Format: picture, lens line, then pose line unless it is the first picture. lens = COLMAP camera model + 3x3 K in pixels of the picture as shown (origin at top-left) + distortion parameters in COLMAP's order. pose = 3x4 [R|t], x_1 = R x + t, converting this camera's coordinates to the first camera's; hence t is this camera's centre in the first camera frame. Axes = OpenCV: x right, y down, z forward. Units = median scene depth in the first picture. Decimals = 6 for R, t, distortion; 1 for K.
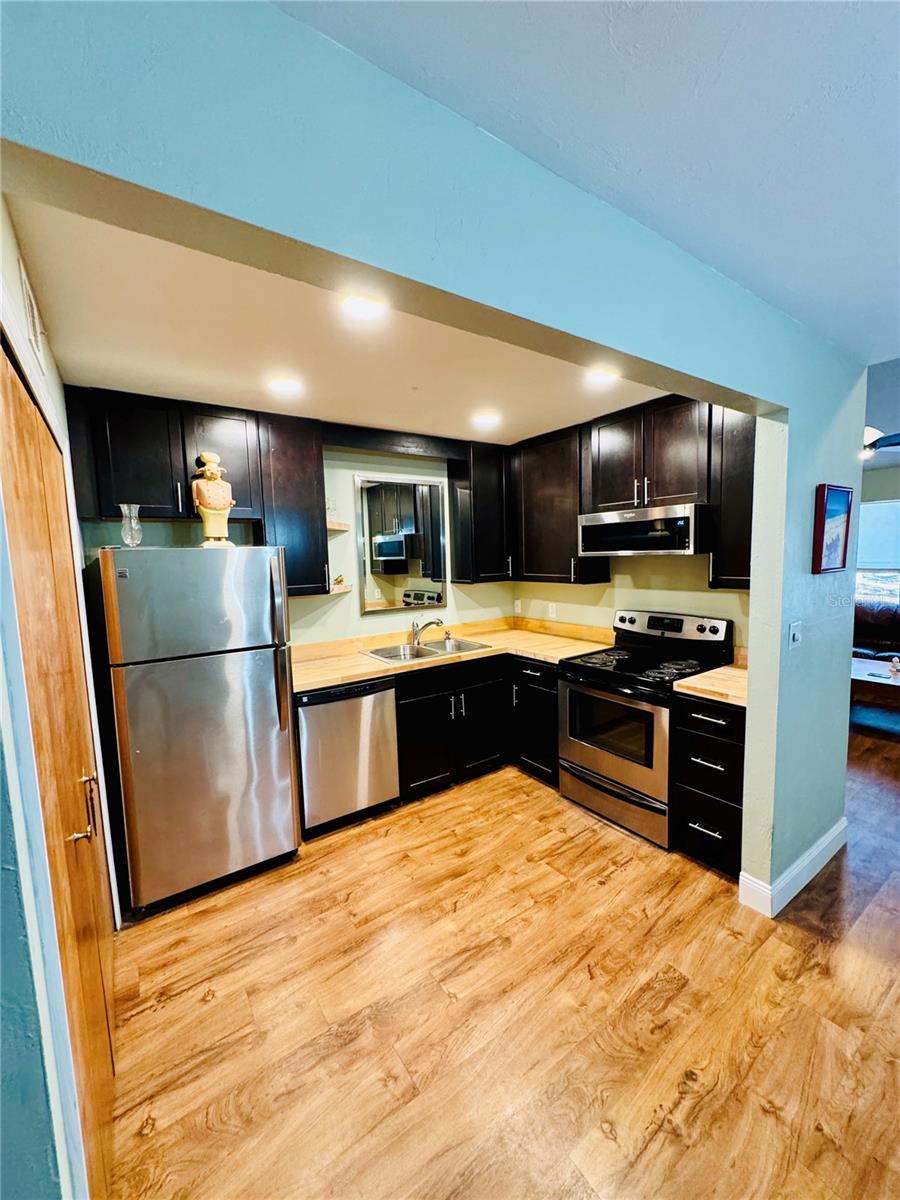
lens RADIAL K [[480.8, 0, 457.3], [0, 480.8, 607.4], [0, 0, 1]] dist [0.002162, -0.000419]
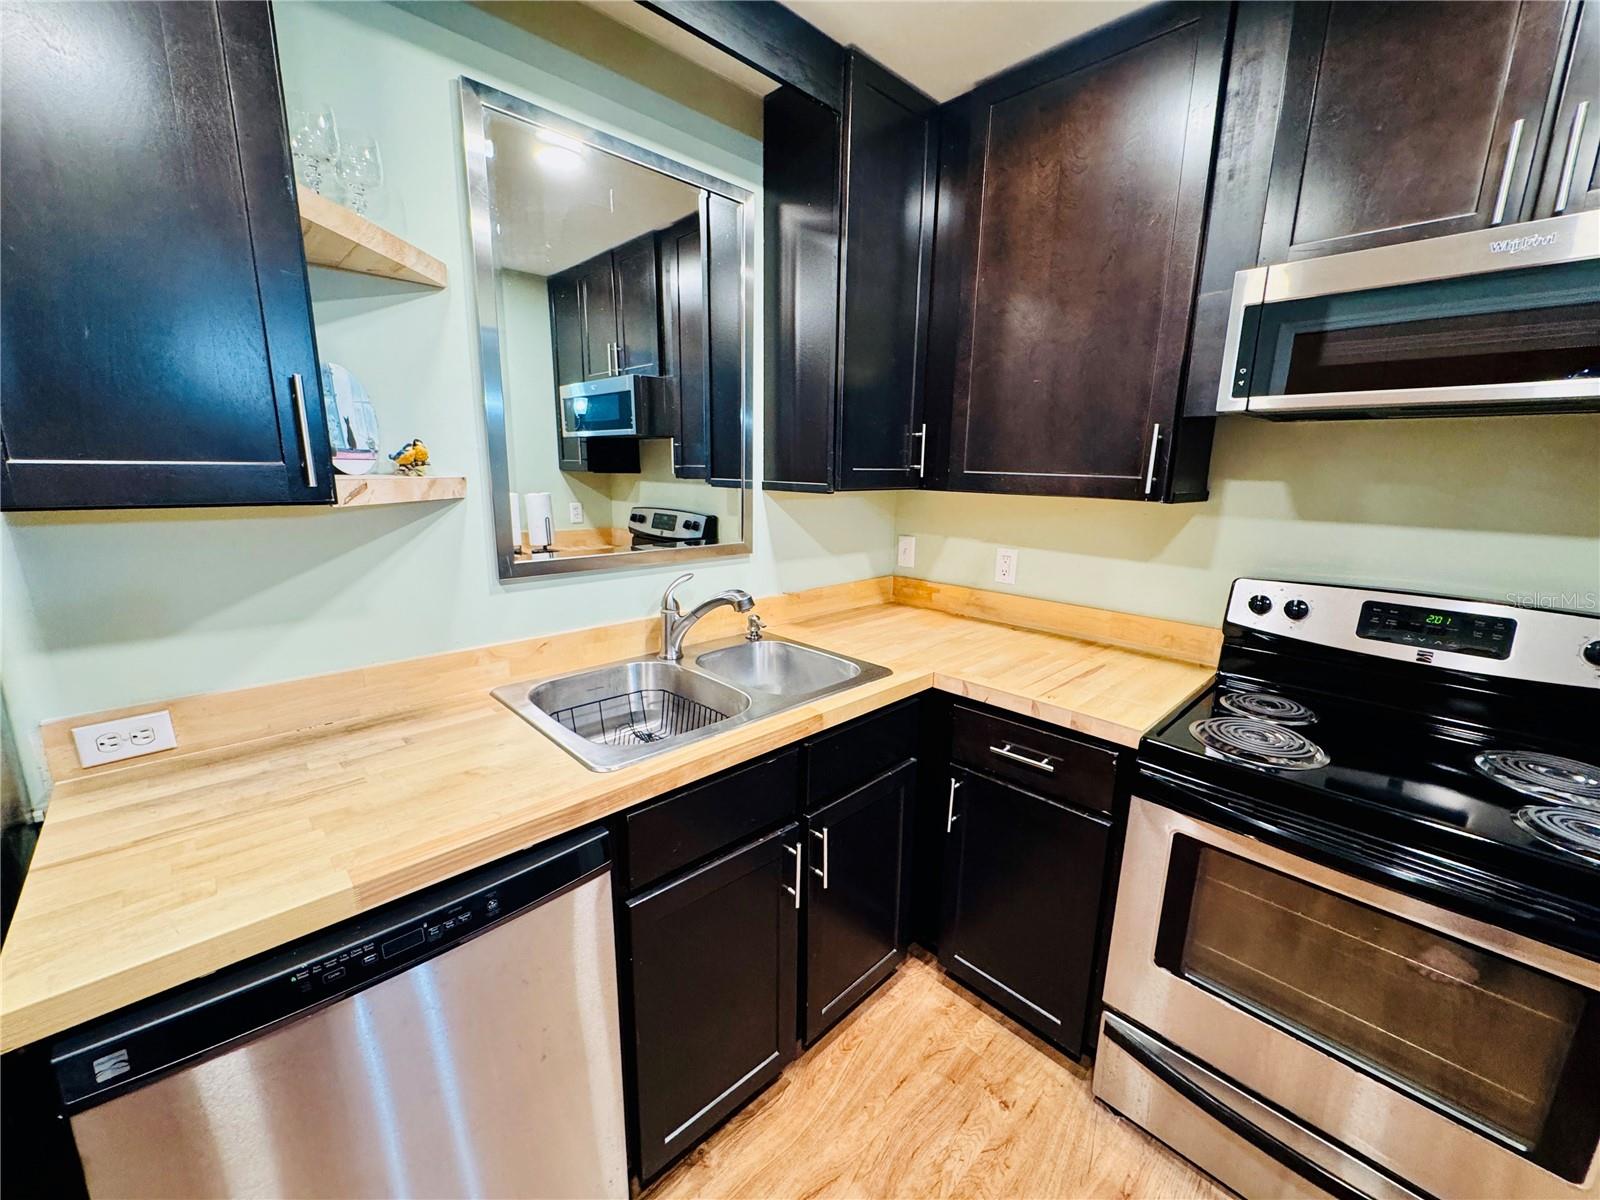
lens RADIAL K [[641.1, 0, 806.5], [0, 641.1, 600.8], [0, 0, 1]] dist [0.002162, -0.000419]
pose [[0.987040, 0.005856, 0.160368, -0.080302], [-0.022436, 0.994555, 0.101773, -0.021861], [-0.158898, -0.104052, 0.981797, 0.648301]]
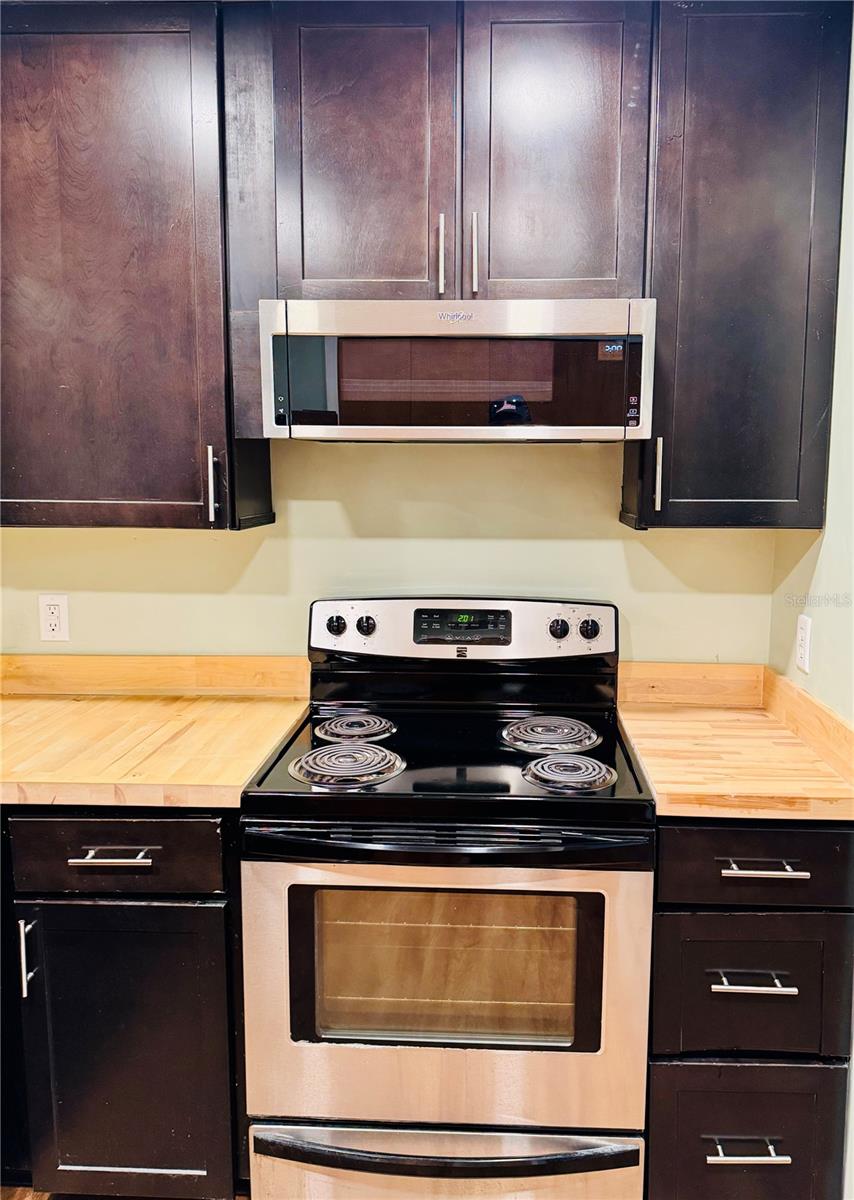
lens RADIAL K [[882.1, 0, 472.3], [0, 882.1, 561.4], [0, 0, 1]] dist [0.031223, -0.048151]
pose [[0.611610, -0.063085, 0.788640, -0.117796], [0.069257, 0.997258, 0.026063, -0.036089], [-0.788122, 0.038678, 0.614303, 0.580053]]
